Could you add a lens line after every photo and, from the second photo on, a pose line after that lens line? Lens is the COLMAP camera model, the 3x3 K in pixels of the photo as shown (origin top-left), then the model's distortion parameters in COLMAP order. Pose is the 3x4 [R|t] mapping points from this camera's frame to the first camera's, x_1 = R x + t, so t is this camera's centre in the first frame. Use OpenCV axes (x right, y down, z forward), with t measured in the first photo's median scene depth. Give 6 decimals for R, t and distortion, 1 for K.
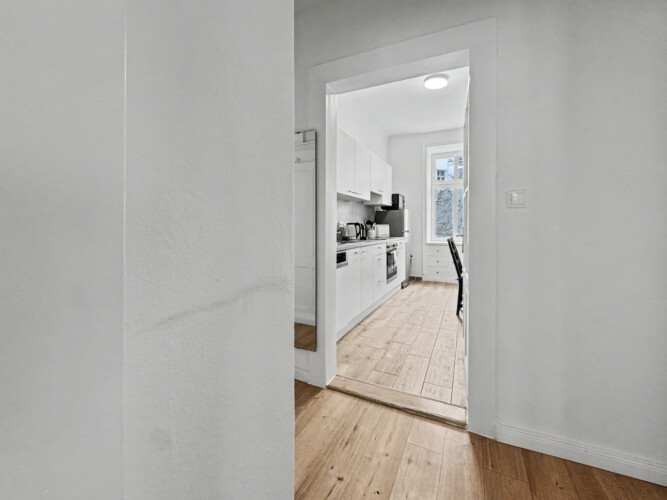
lens RADIAL K [[276.0, 0, 337.5], [0, 276.0, 227.7], [0, 0, 1]] dist [-0.004453, 0.001012]
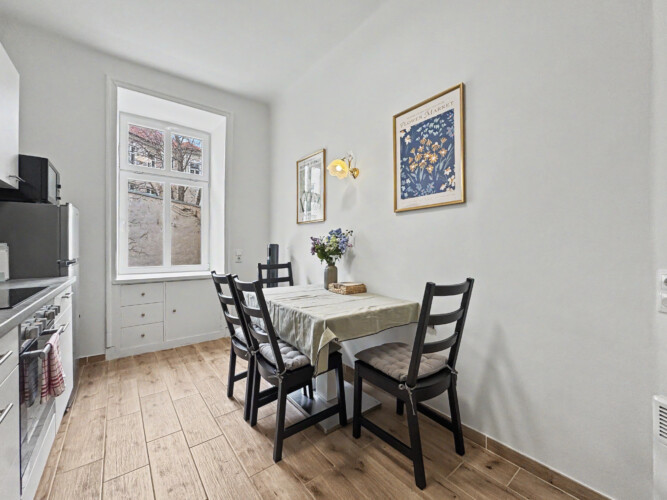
lens RADIAL K [[276.0, 0, 337.6], [0, 276.0, 247.4], [0, 0, 1]] dist [-0.004453, 0.001012]
pose [[0.448679, -0.004079, 0.893683, 0.117197], [0.002687, 0.999991, 0.003216, -0.012845], [-0.893689, 0.000958, 0.448686, 0.827073]]
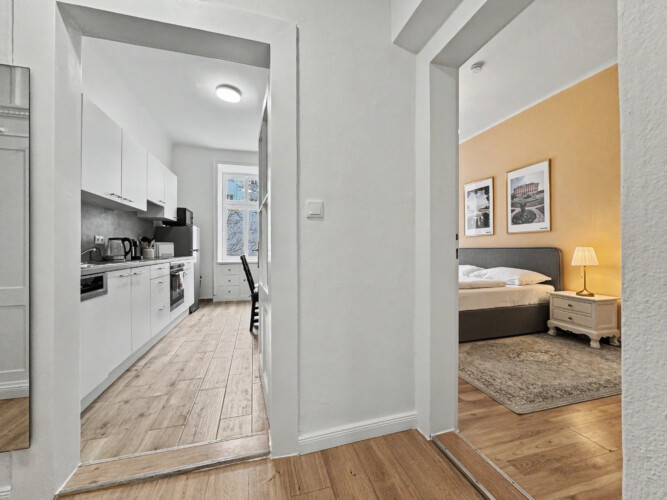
lens RADIAL K [[262.1, 0, 328.8], [0, 262.1, 249.0], [0, 0, 1]] dist [-0.011509, 0.000066]
pose [[0.752965, -0.004256, 0.658047, 0.023148], [0.006063, 0.999982, -0.000470, 0.020652], [-0.658033, 0.004344, 0.752977, 0.098930]]
